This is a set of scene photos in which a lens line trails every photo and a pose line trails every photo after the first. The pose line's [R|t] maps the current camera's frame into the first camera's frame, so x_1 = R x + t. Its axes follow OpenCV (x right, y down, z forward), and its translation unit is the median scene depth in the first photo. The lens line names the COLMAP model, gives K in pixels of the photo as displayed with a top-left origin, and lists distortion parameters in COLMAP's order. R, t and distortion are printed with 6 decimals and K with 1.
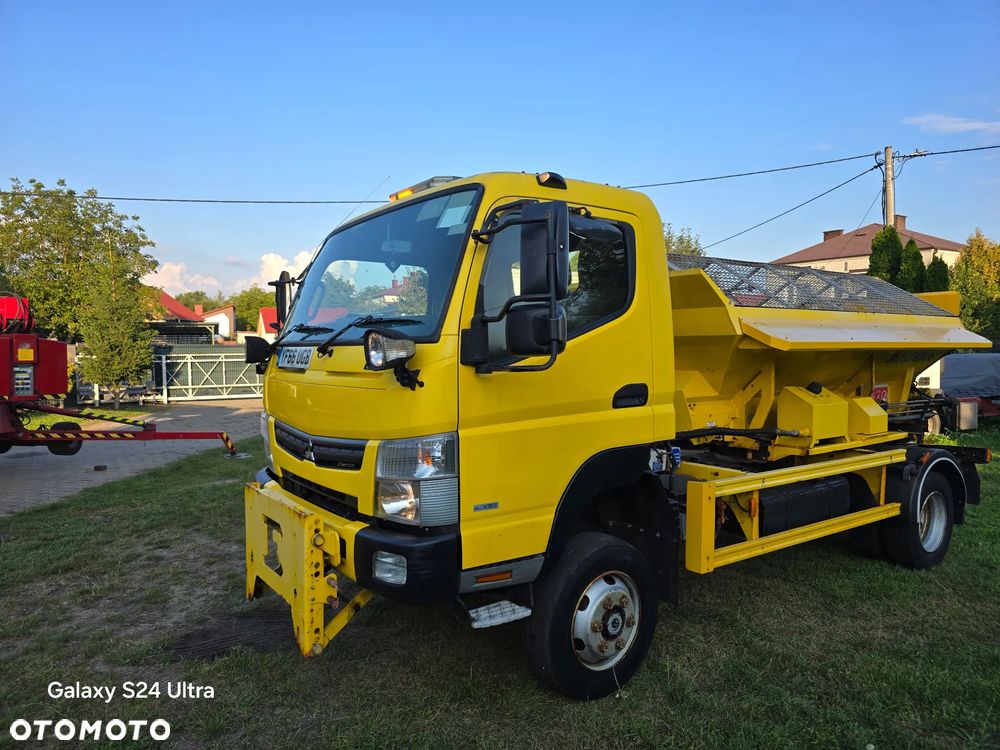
lens RADIAL K [[681.7, 0, 494.0], [0, 681.7, 376.9], [0, 0, 1]] dist [0.055783, -0.051988]
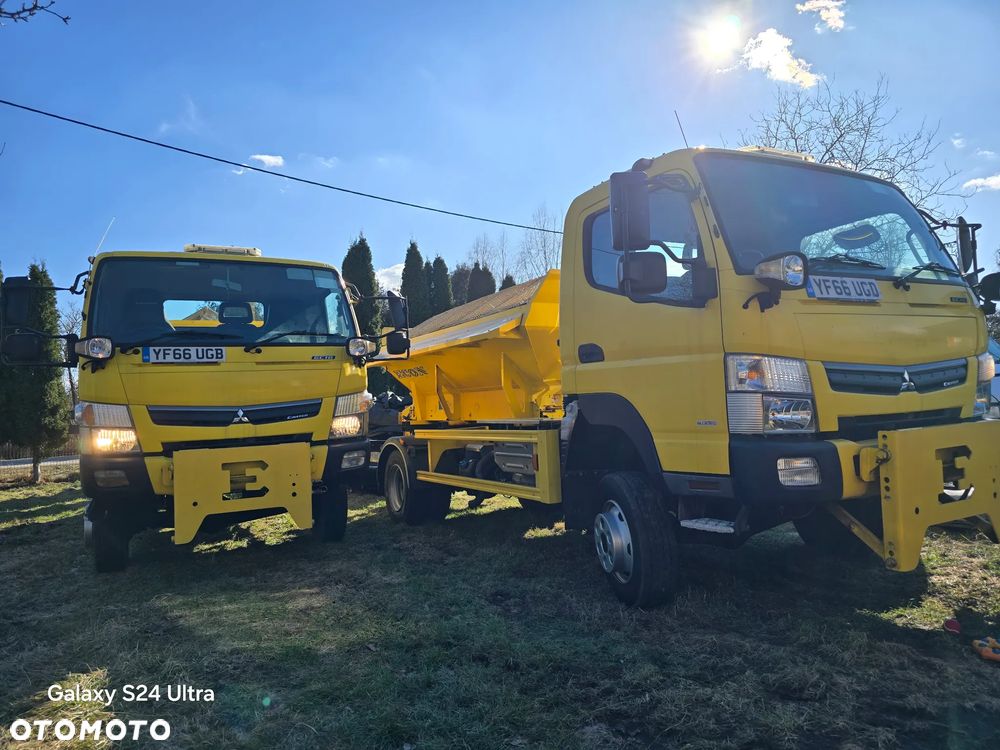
lens RADIAL K [[672.7, 0, 495.4], [0, 672.7, 370.1], [0, 0, 1]] dist [0.035392, -0.009805]
pose [[0.144104, 0.043219, 0.988618, -1.523343], [0.087067, 0.994618, -0.056172, 0.128698], [-0.985725, 0.094170, 0.139565, 0.236530]]
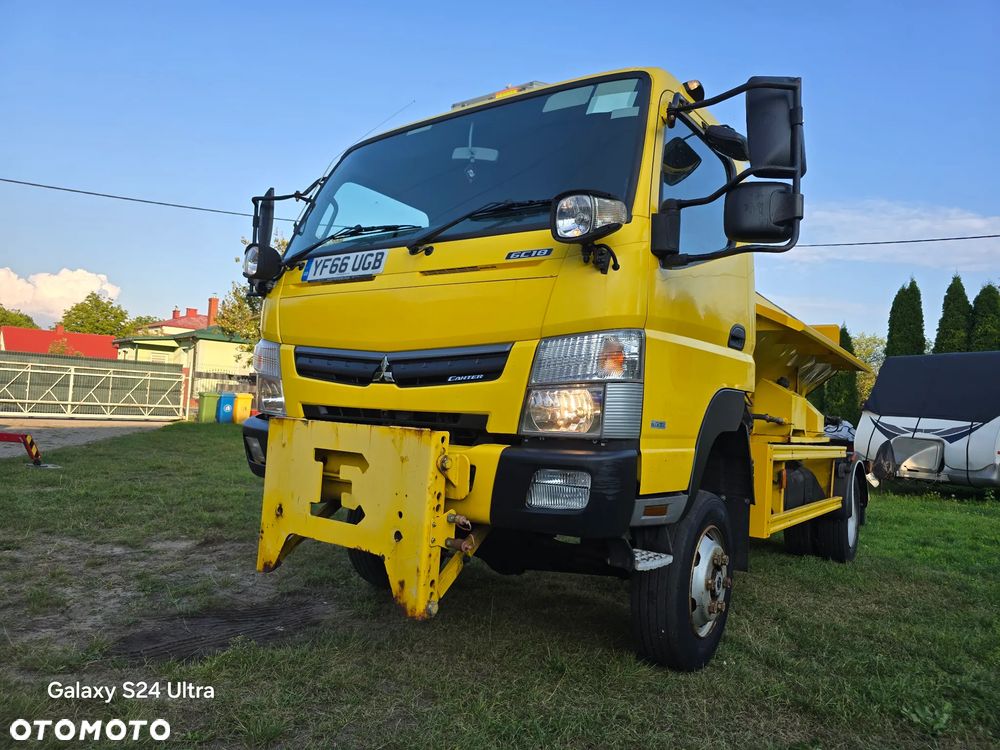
lens RADIAL K [[681.7, 0, 500.4], [0, 681.7, 367.7], [0, 0, 1]] dist [0.055783, -0.051988]
pose [[0.946909, 0.081021, 0.311124, -0.364746], [-0.050071, 0.993081, -0.106221, 0.170781], [-0.317578, 0.085004, 0.944414, 0.191310]]
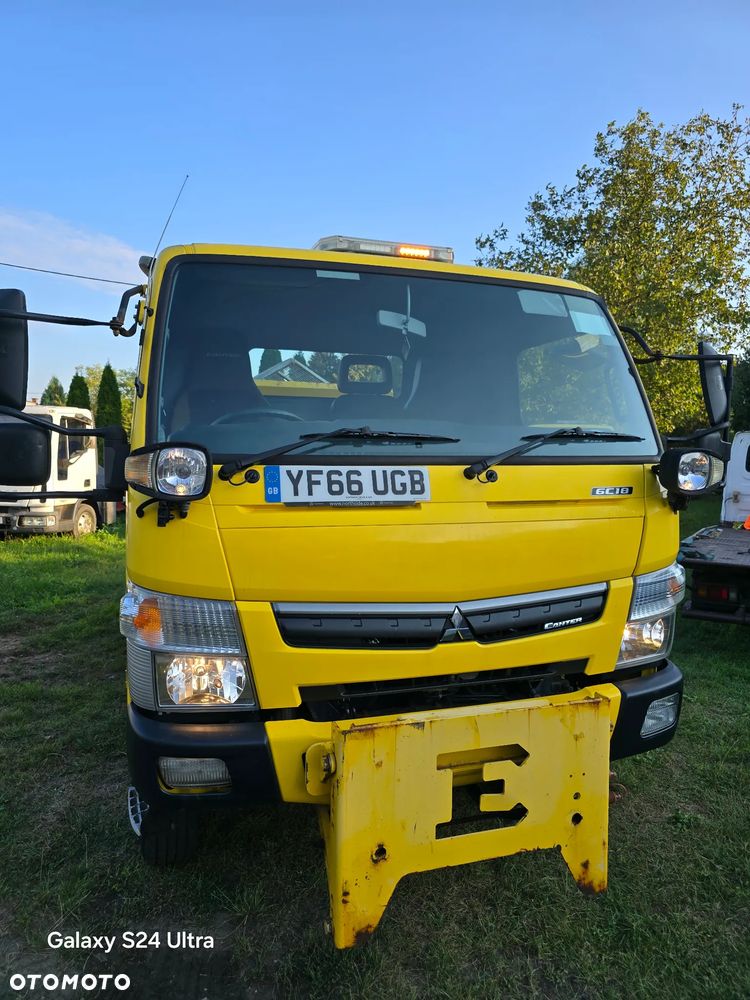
lens RADIAL K [[681.7, 0, 367.9], [0, 681.7, 483.0], [0, 0, 1]] dist [0.055783, -0.051988]
pose [[0.299860, -0.039269, 0.953175, -0.851049], [0.028488, 0.999075, 0.032199, -0.048412], [-0.953558, 0.017499, 0.300701, 0.829134]]
